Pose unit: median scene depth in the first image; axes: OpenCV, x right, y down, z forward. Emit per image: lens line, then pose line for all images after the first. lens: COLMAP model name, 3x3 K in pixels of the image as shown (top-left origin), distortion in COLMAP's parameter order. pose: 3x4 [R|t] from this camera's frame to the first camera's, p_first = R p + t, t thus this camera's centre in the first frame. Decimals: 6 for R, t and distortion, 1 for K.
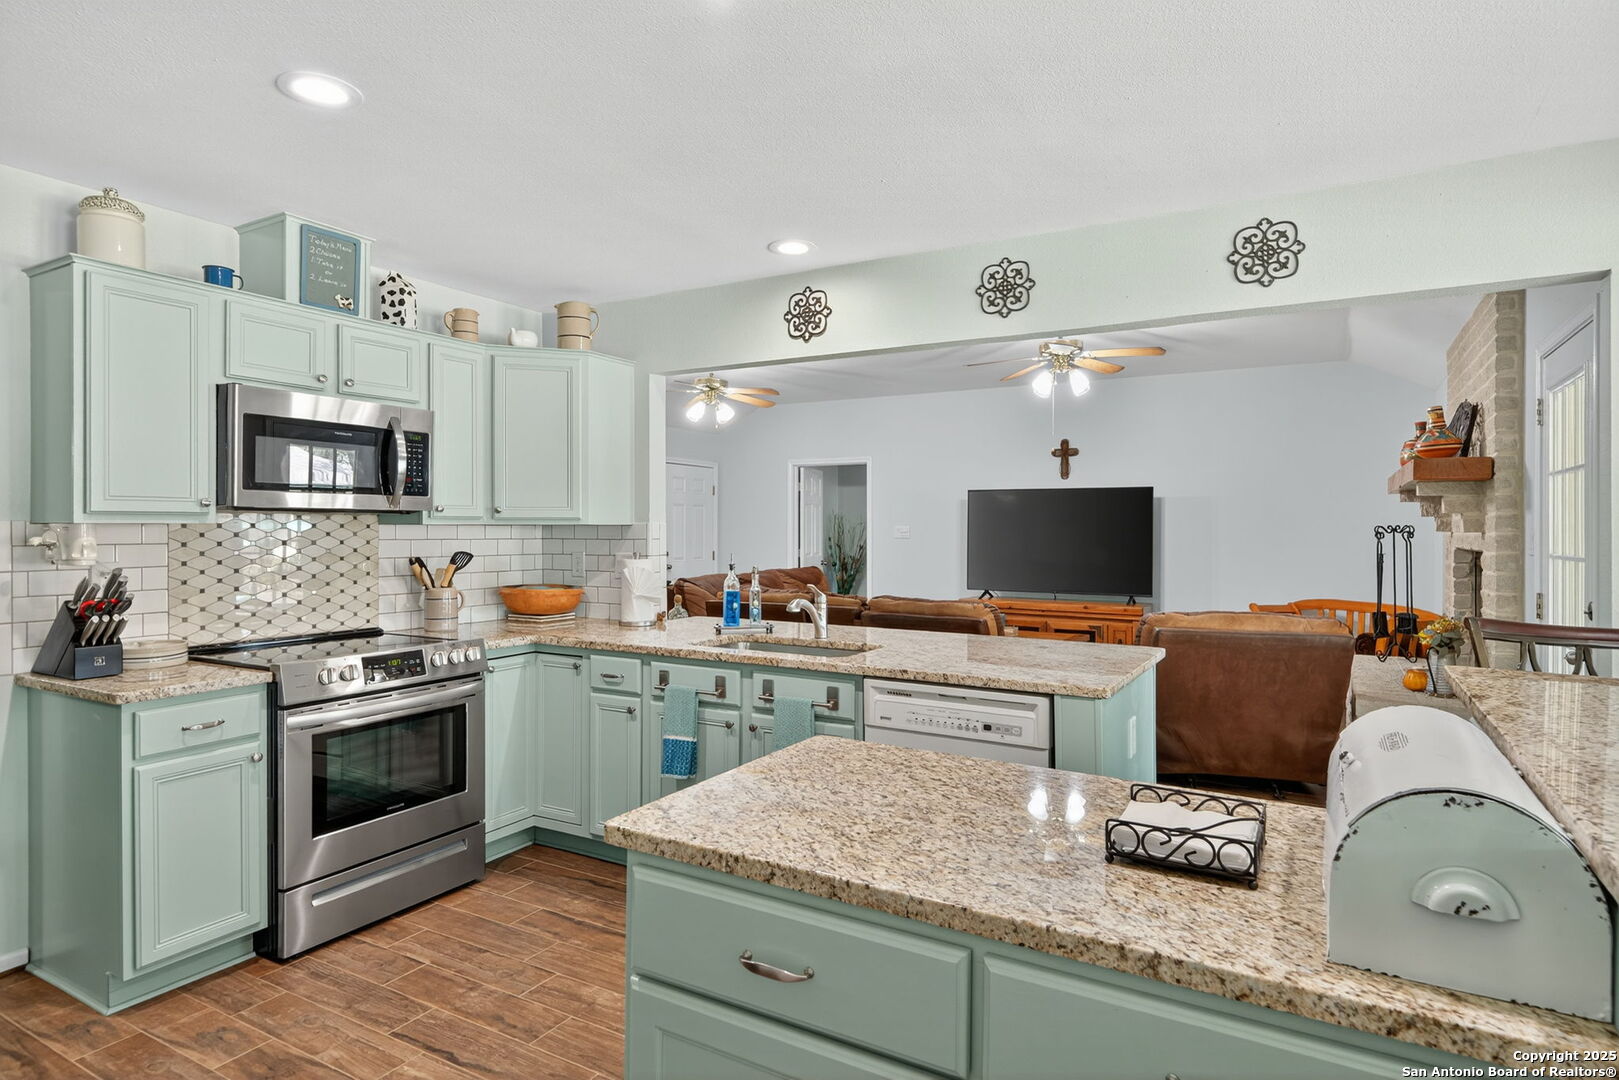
lens RADIAL K [[874.0, 0, 804.7], [0, 874.0, 518.3], [0, 0, 1]] dist [0.004701, -0.000135]
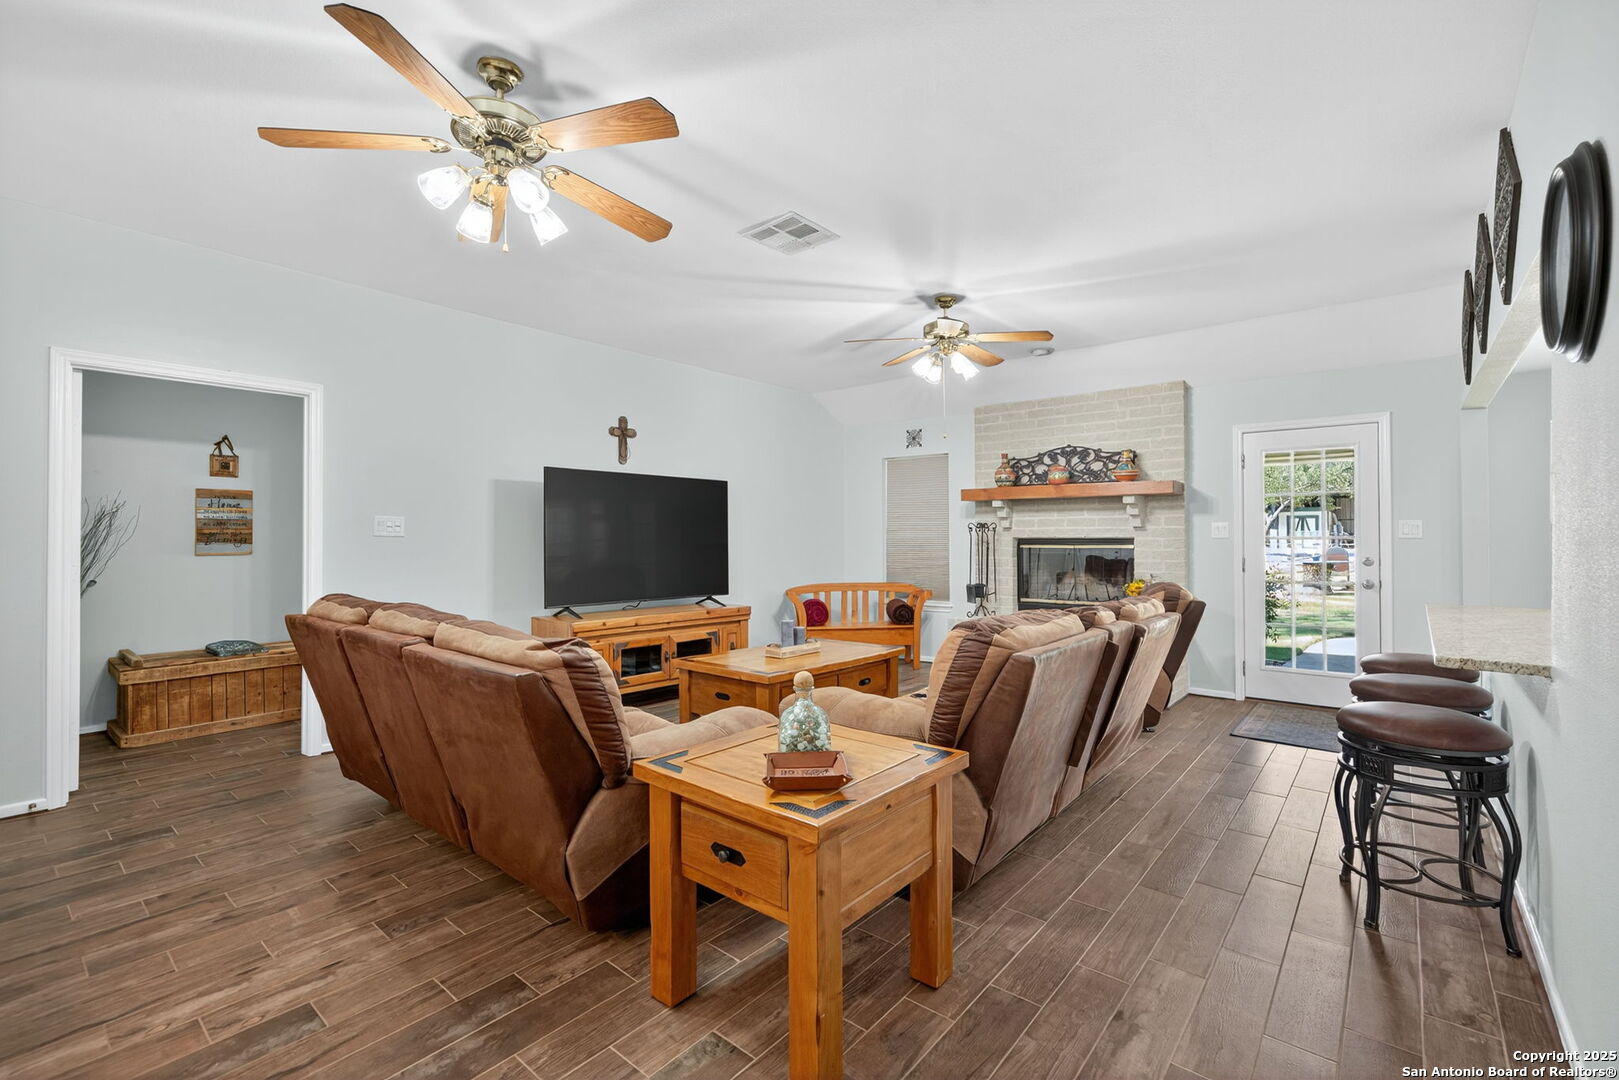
lens RADIAL K [[701.3, 0, 826.9], [0, 701.3, 536.4], [0, 0, 1]] dist [0.000529, 0.000177]
pose [[0.151980, 0.004115, 0.988375, -0.657396], [-0.011856, 0.999927, -0.002340, 0.045231], [-0.988312, -0.011363, 0.152018, 1.395499]]
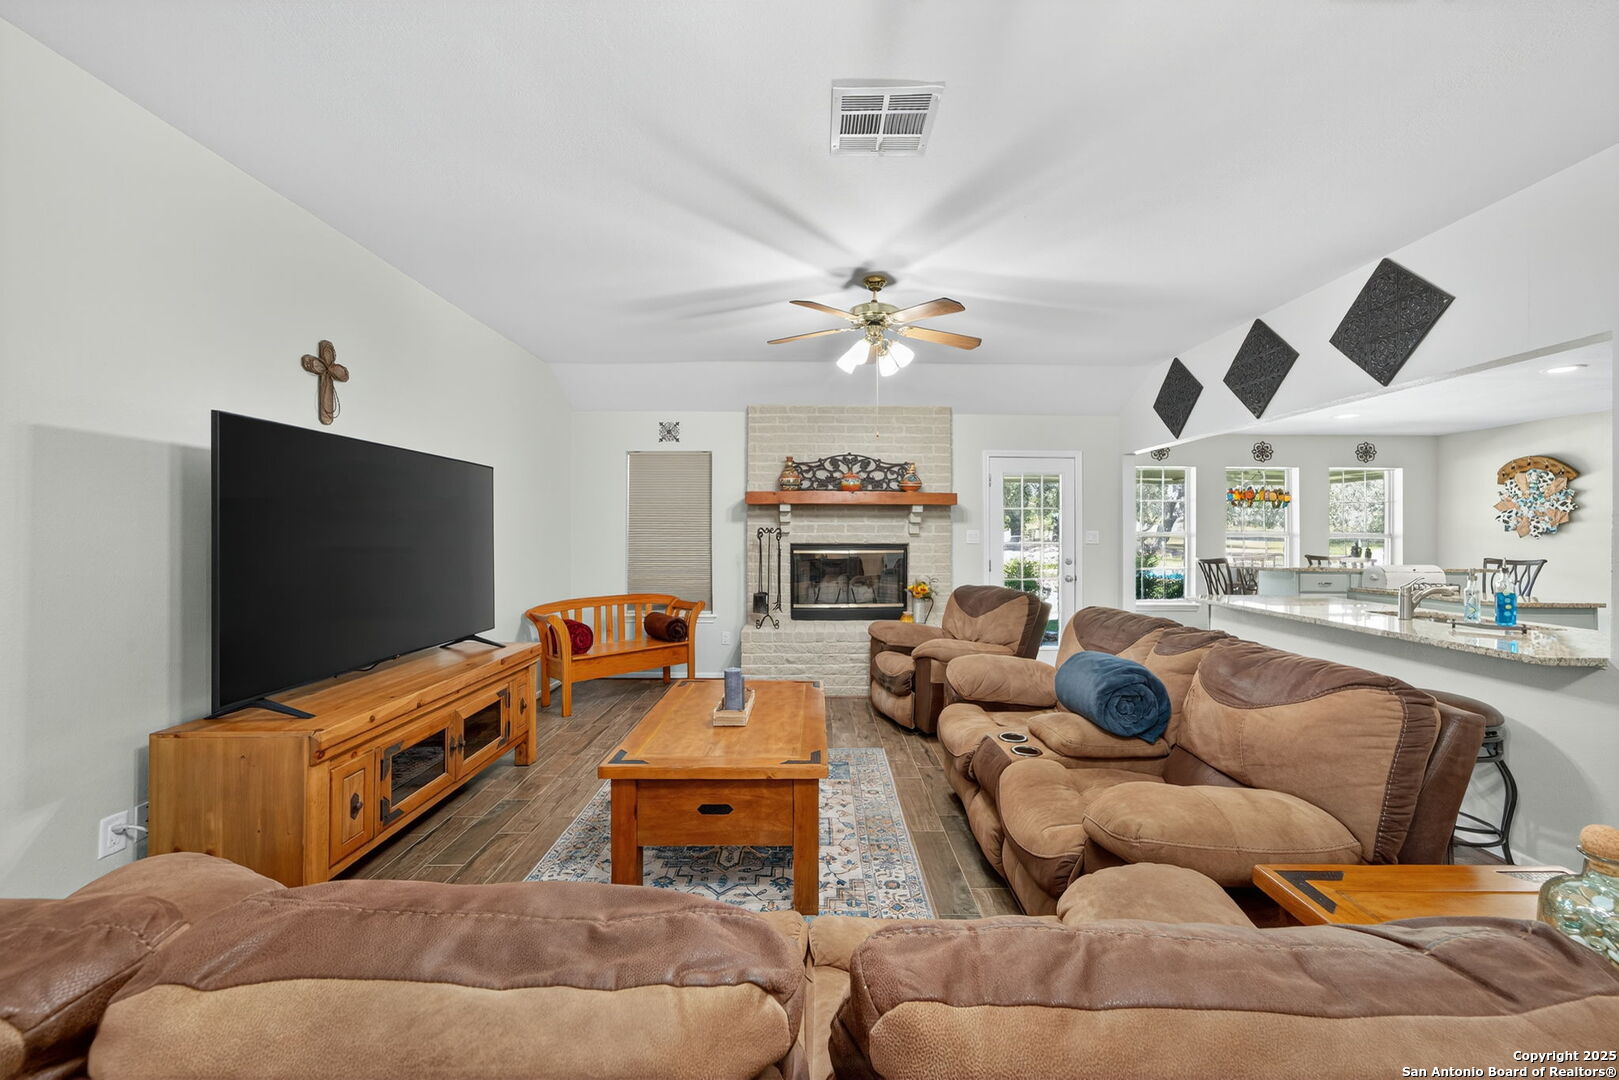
lens RADIAL K [[626.0, 0, 817.4], [0, 626.0, 534.8], [0, 0, 1]] dist [0.000059, 0.000199]
pose [[-0.515090, -0.008925, 0.857089, -0.263984], [-0.015342, 0.999882, 0.001192, 0.020871], [-0.856999, -0.012535, -0.515166, 1.869244]]
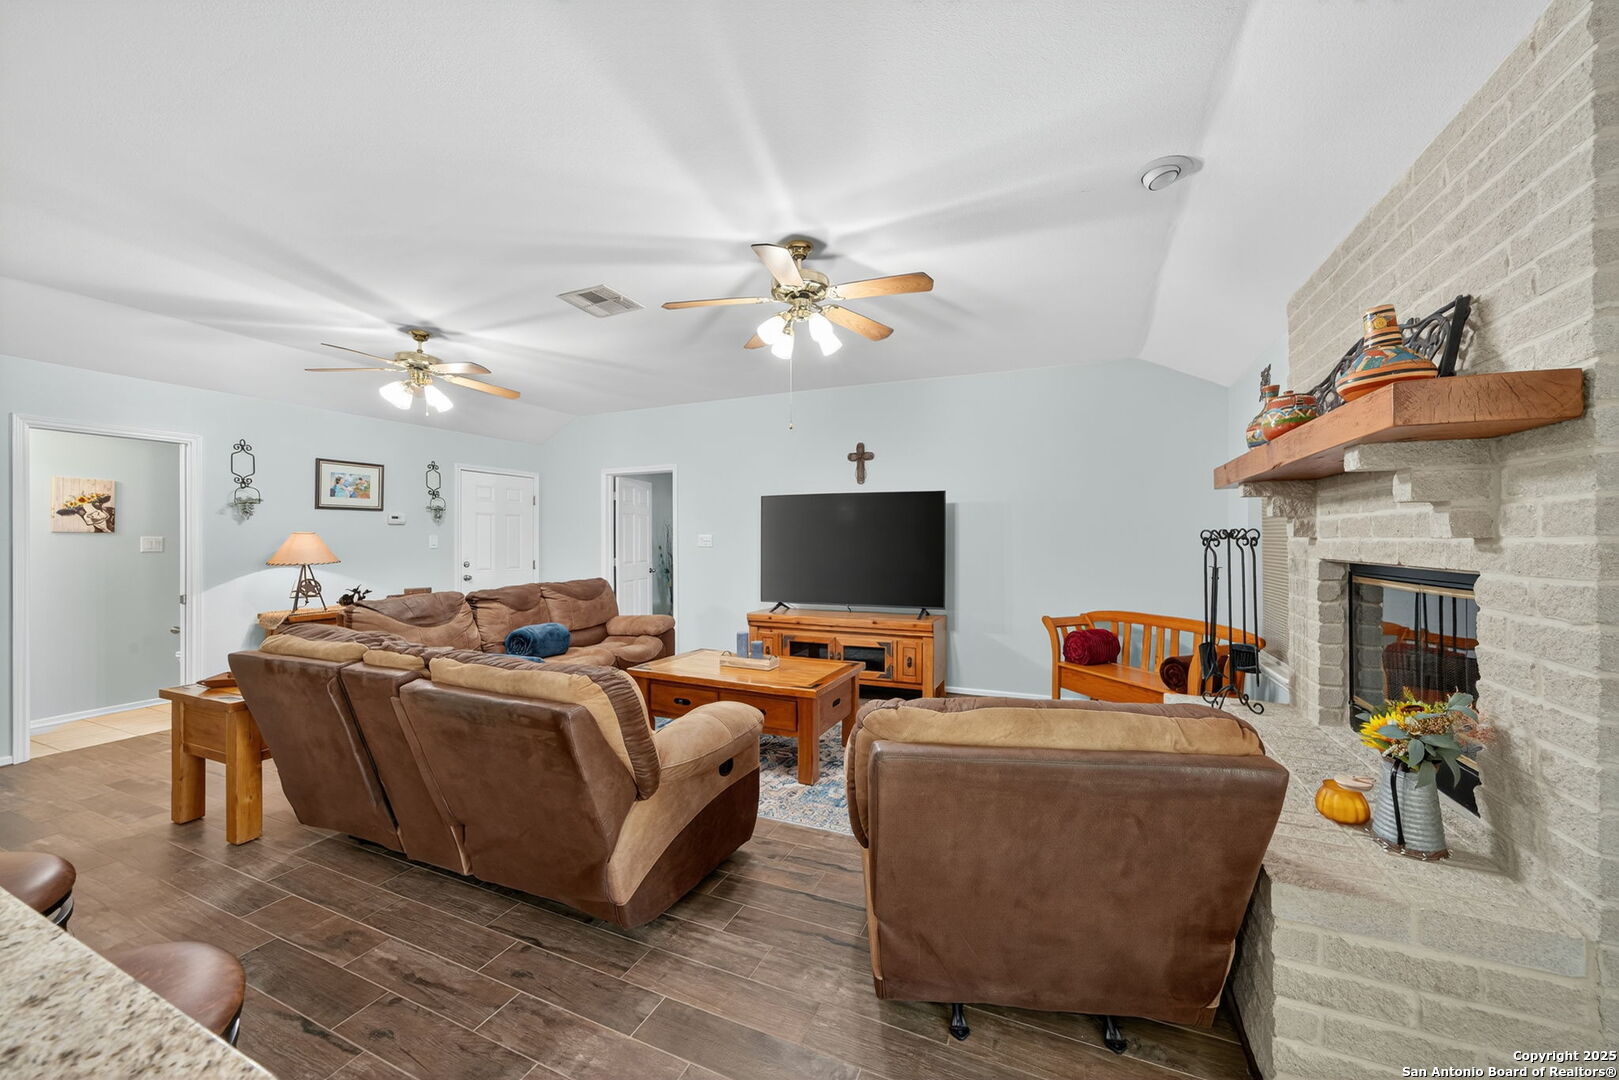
lens RADIAL K [[596.3, 0, 818.9], [0, 596.3, 536.2], [0, 0, 1]] dist [-0.001738, -0.000128]
pose [[0.992340, -0.004419, 0.123457, 0.338956], [0.003365, 0.999956, 0.008741, 0.010799], [-0.123490, -0.008259, 0.992311, 0.701210]]
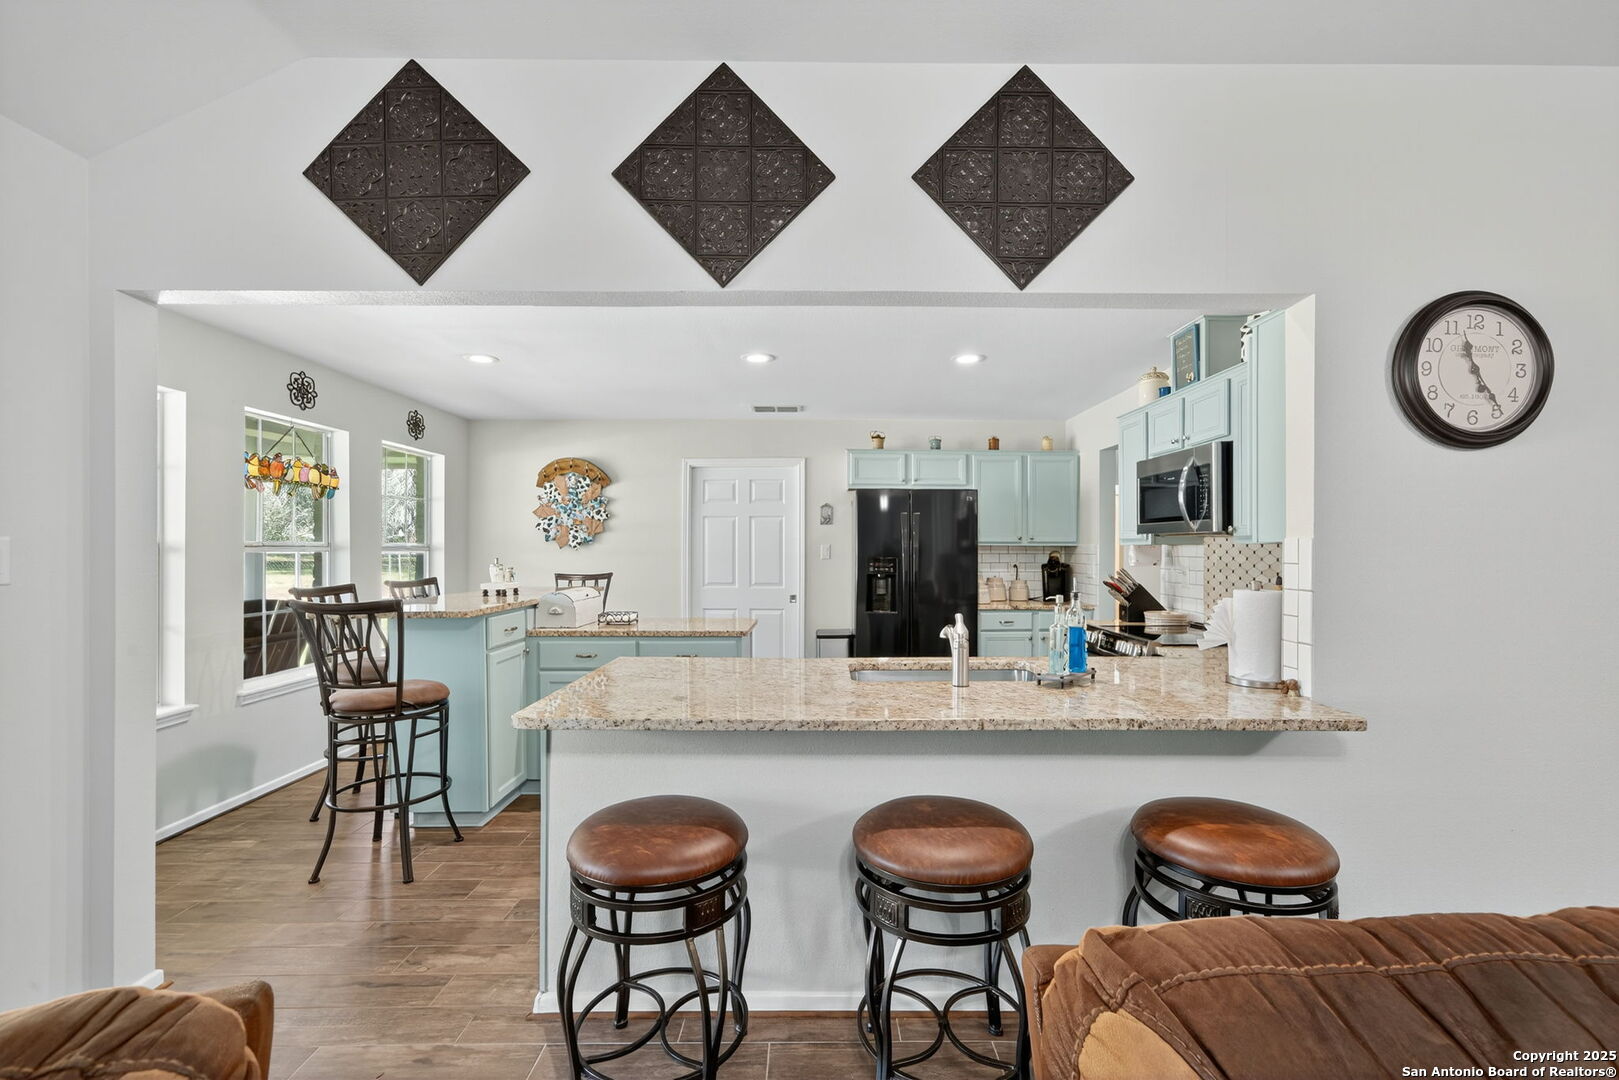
lens RADIAL K [[701.3, 0, 826.9], [0, 701.3, 536.4], [0, 0, 1]] dist [0.000529, 0.000177]
pose [[-0.866423, -0.011966, -0.499167, 0.372116], [0.000522, 0.999691, -0.024869, 0.015824], [0.499310, -0.021808, -0.866149, 1.266064]]
